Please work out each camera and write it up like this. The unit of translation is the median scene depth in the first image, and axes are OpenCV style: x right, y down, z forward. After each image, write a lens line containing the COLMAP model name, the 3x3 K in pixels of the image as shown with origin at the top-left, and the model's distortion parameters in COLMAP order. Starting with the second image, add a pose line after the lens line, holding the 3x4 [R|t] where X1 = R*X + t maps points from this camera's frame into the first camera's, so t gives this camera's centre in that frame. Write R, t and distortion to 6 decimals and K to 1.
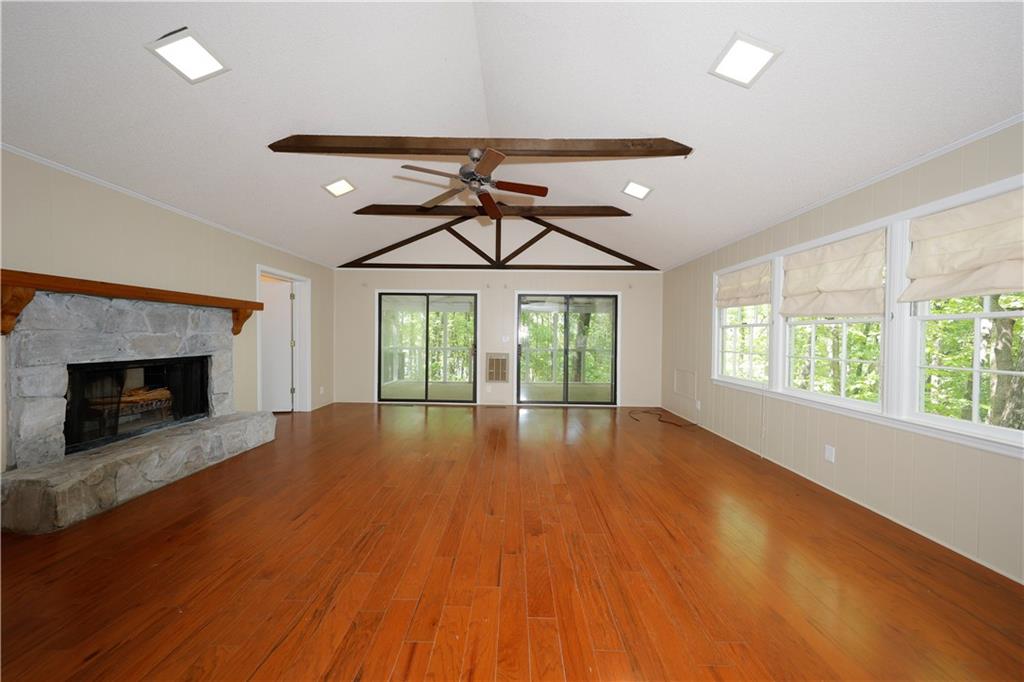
lens RADIAL K [[327.3, 0, 513.0], [0, 327.3, 341.0], [0, 0, 1]] dist [0.000039, -0.000495]
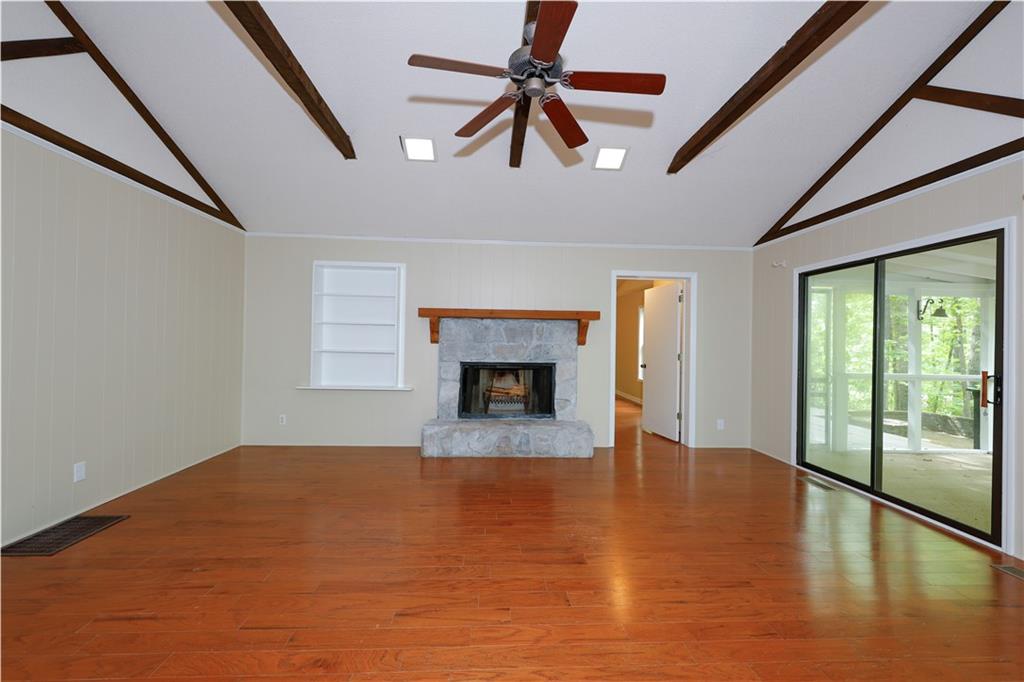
lens RADIAL K [[436.8, 0, 512.5], [0, 436.8, 339.9], [0, 0, 1]] dist [0.004440, -0.000219]
pose [[0.051398, -0.017566, -0.998524, 0.609907], [-0.031612, 0.999316, -0.019207, -0.002738], [0.998178, 0.032552, 0.050808, 0.867143]]
